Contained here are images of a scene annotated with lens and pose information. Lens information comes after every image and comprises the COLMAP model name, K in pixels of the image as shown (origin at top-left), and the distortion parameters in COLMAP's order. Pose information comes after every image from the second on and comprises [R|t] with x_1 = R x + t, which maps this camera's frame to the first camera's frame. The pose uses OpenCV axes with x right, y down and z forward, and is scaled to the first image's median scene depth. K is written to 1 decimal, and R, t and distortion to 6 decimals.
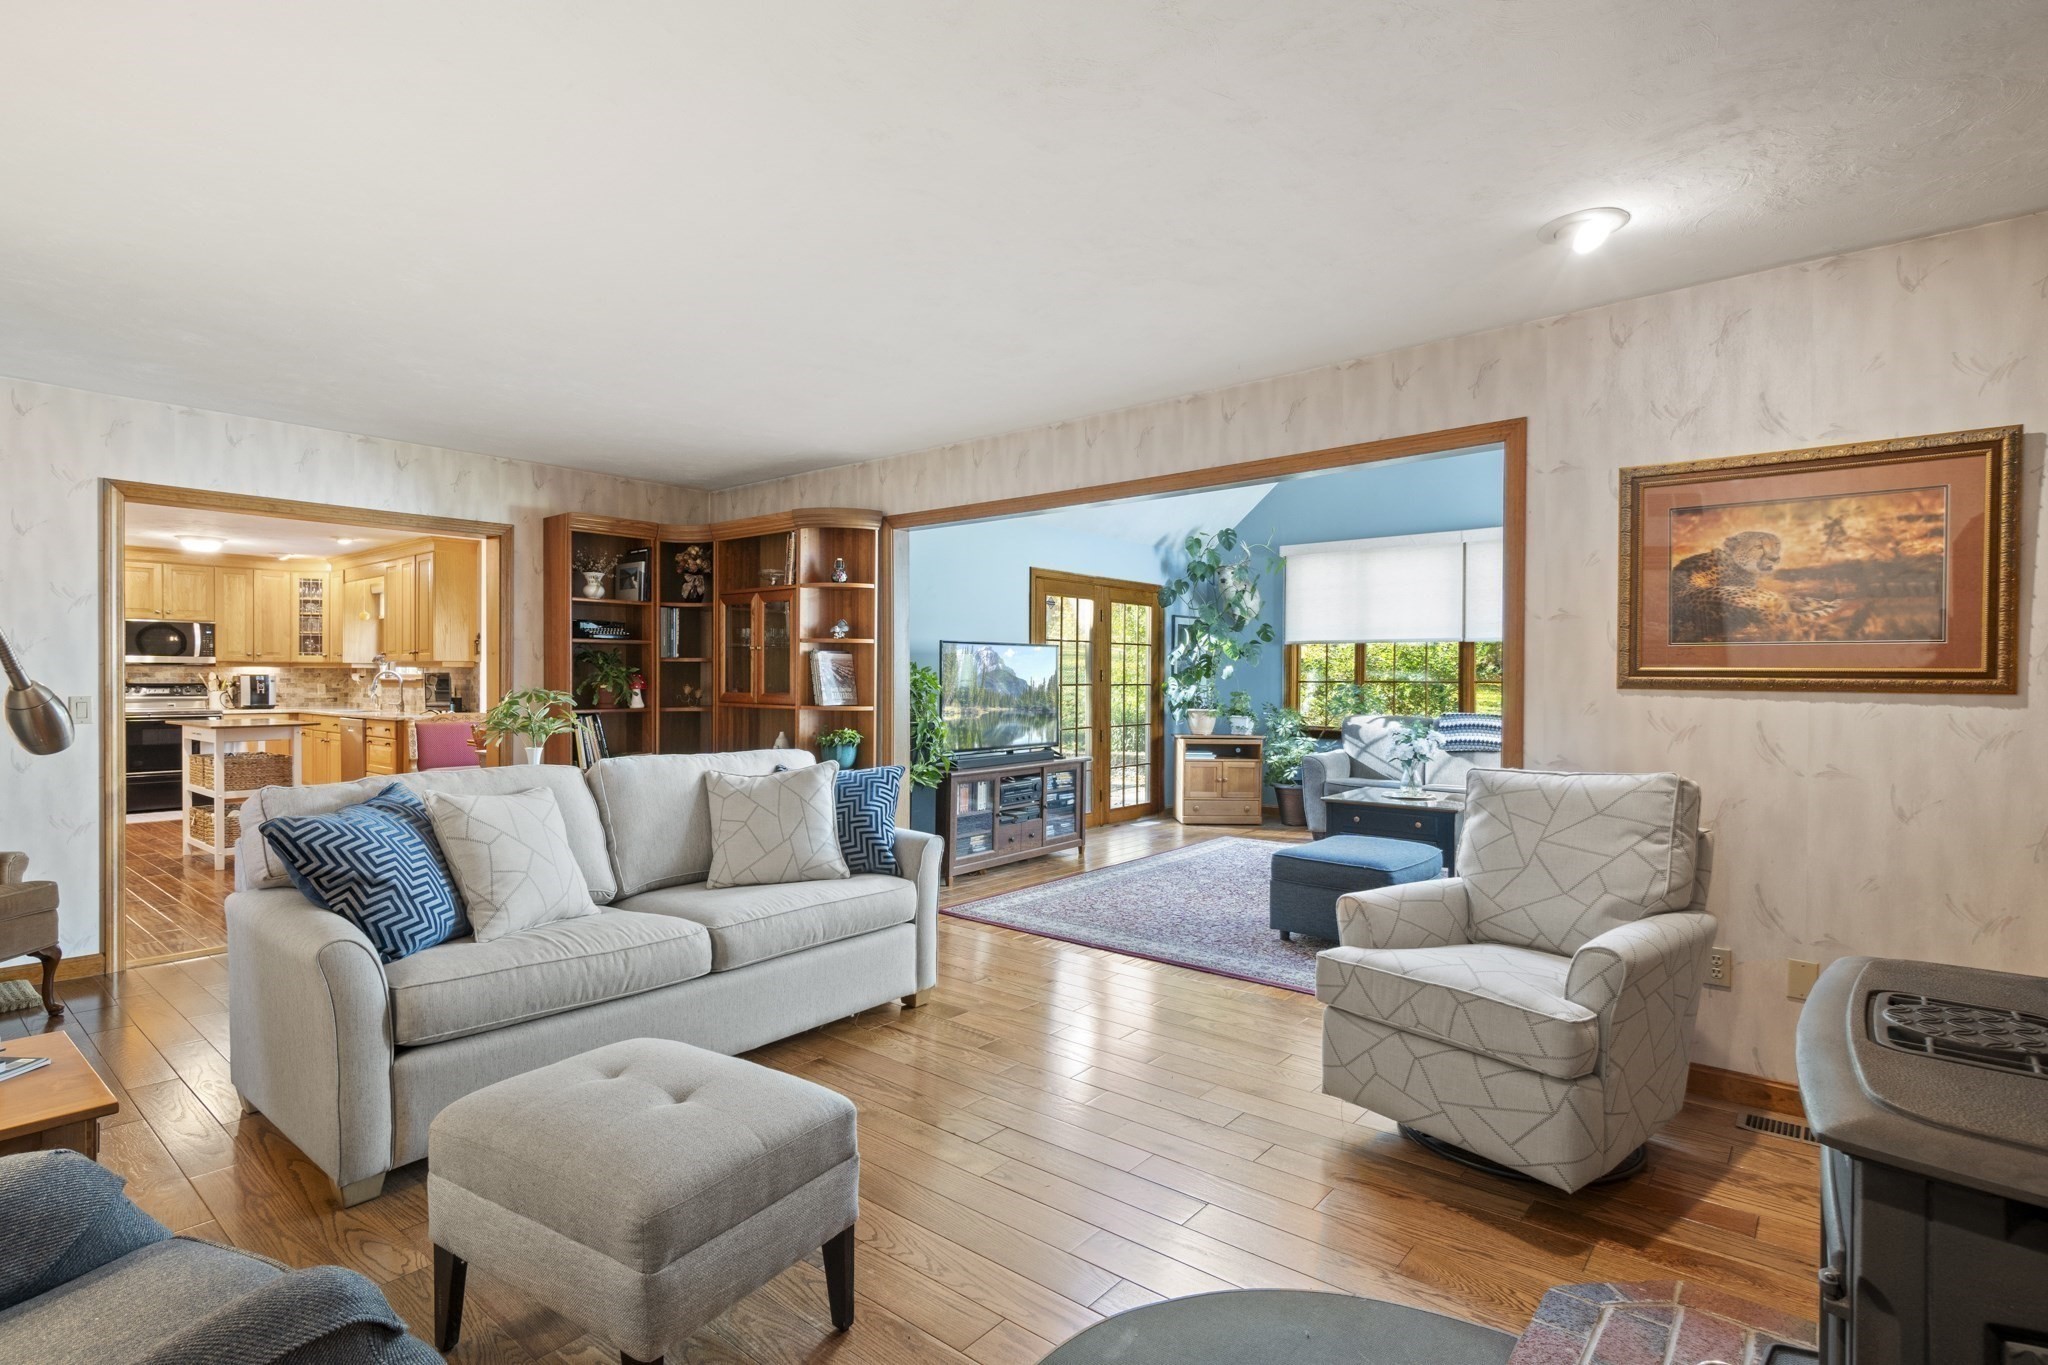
lens RADIAL K [[1004.0, 0, 1014.4], [0, 1004.0, 683.8], [0, 0, 1]] dist [-0.001999, 0.000151]
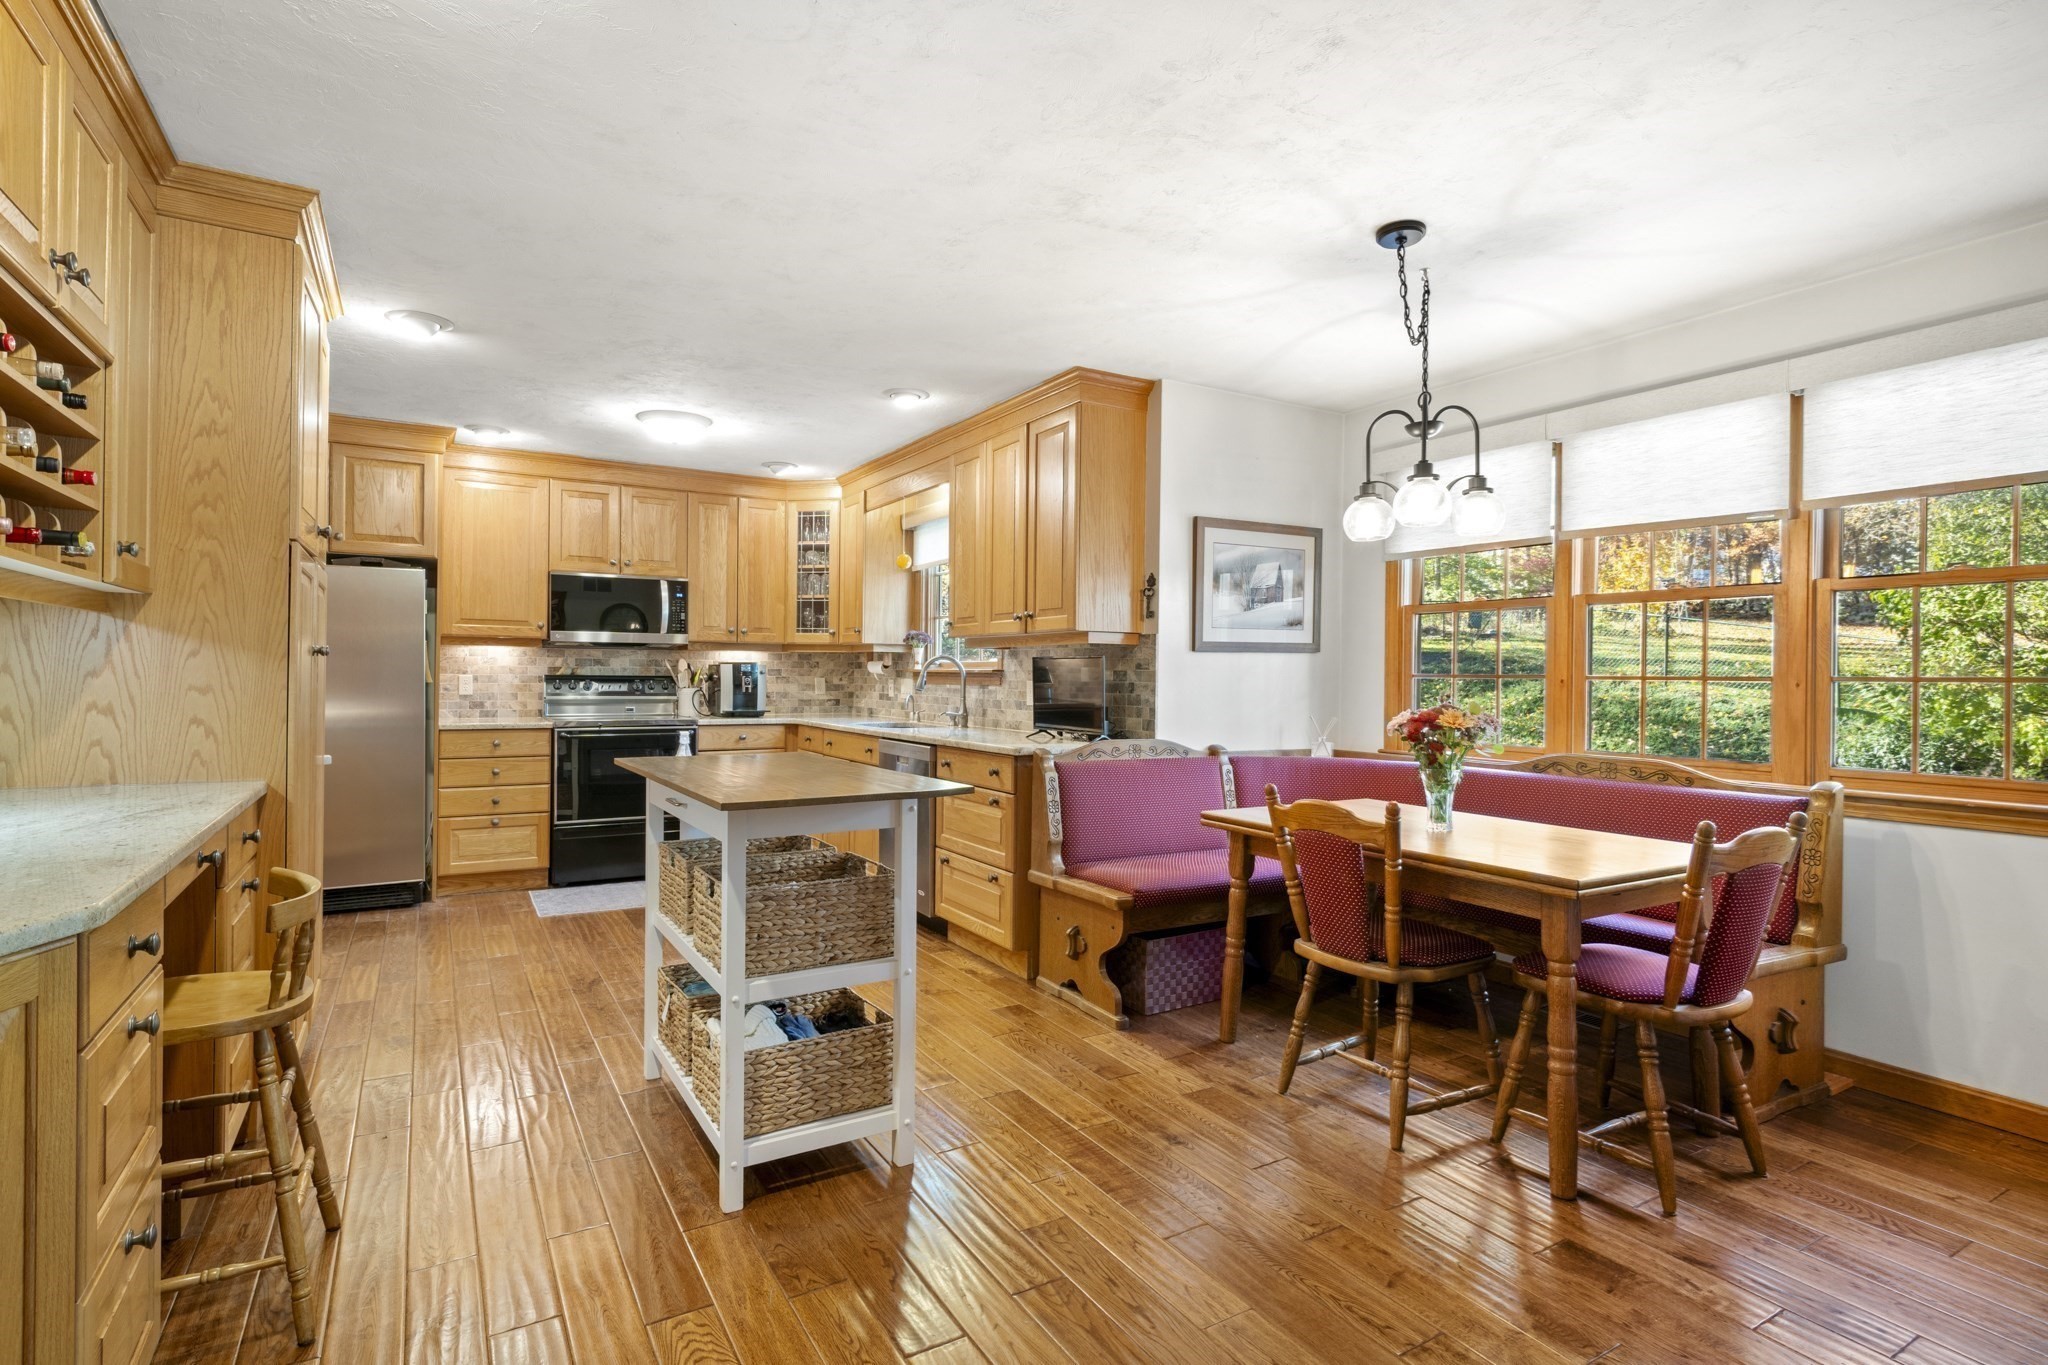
lens RADIAL K [[1004.0, 0, 1017.2], [0, 1004.0, 681.3], [0, 0, 1]] dist [-0.001999, 0.000151]
pose [[0.944492, 0.007957, -0.328438, -0.425289], [-0.008441, 0.999964, -0.000047, 0.001385], [0.328426, 0.002817, 0.944526, 0.509663]]
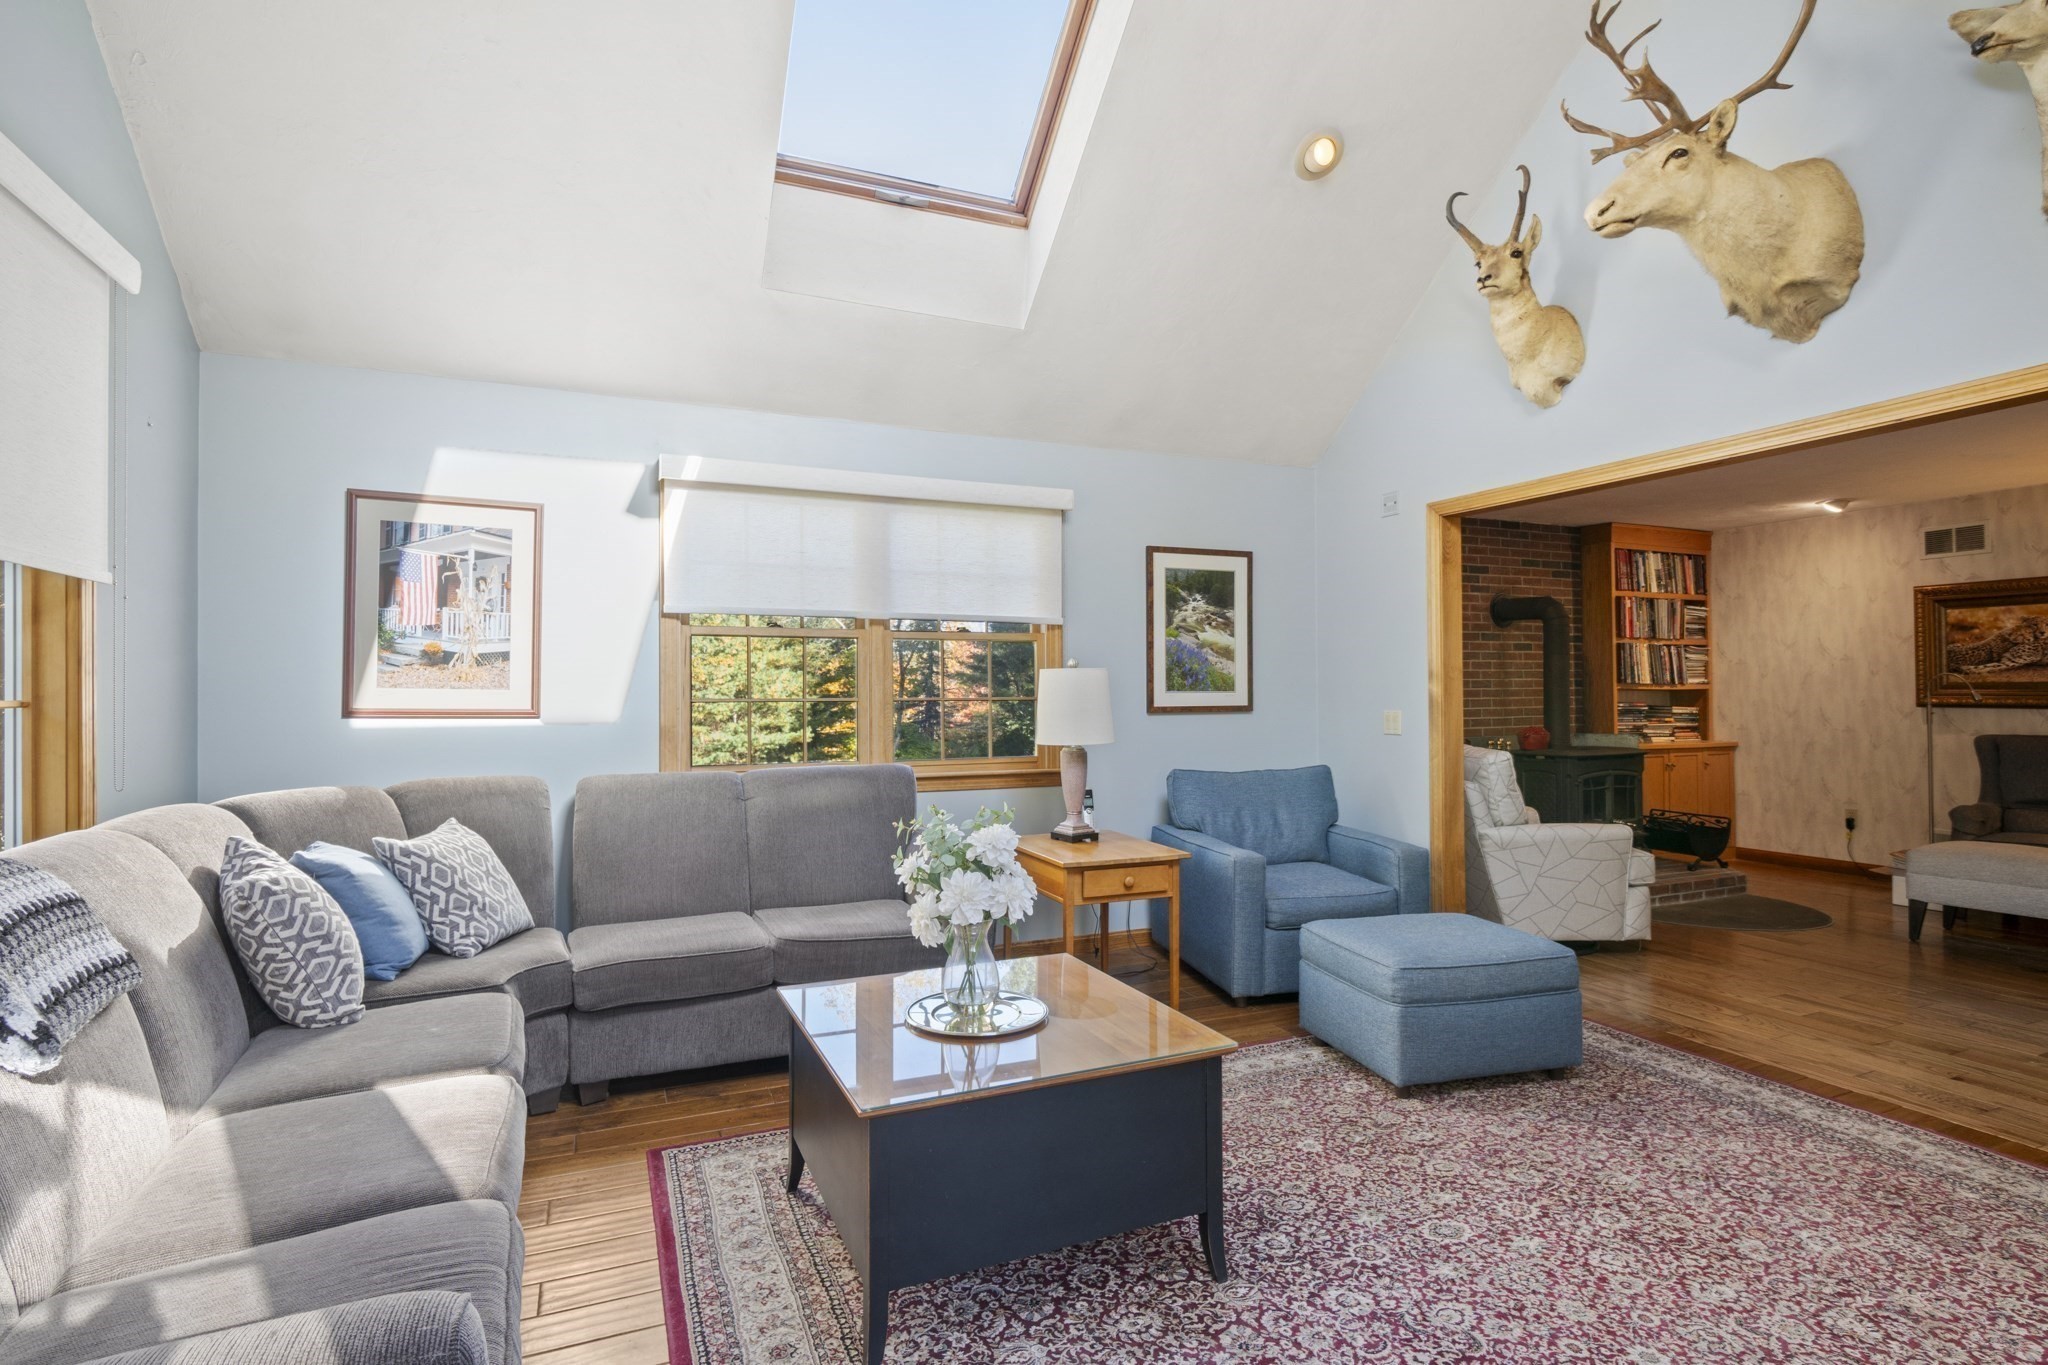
lens RADIAL K [[1004.0, 0, 1019.8], [0, 1004.0, 681.9], [0, 0, 1]] dist [-0.001999, 0.000151]
pose [[-0.890314, 0.006855, 0.455296, 0.154876], [0.003920, 0.999965, -0.007390, -0.003826], [-0.455331, -0.004794, -0.890309, 0.954649]]
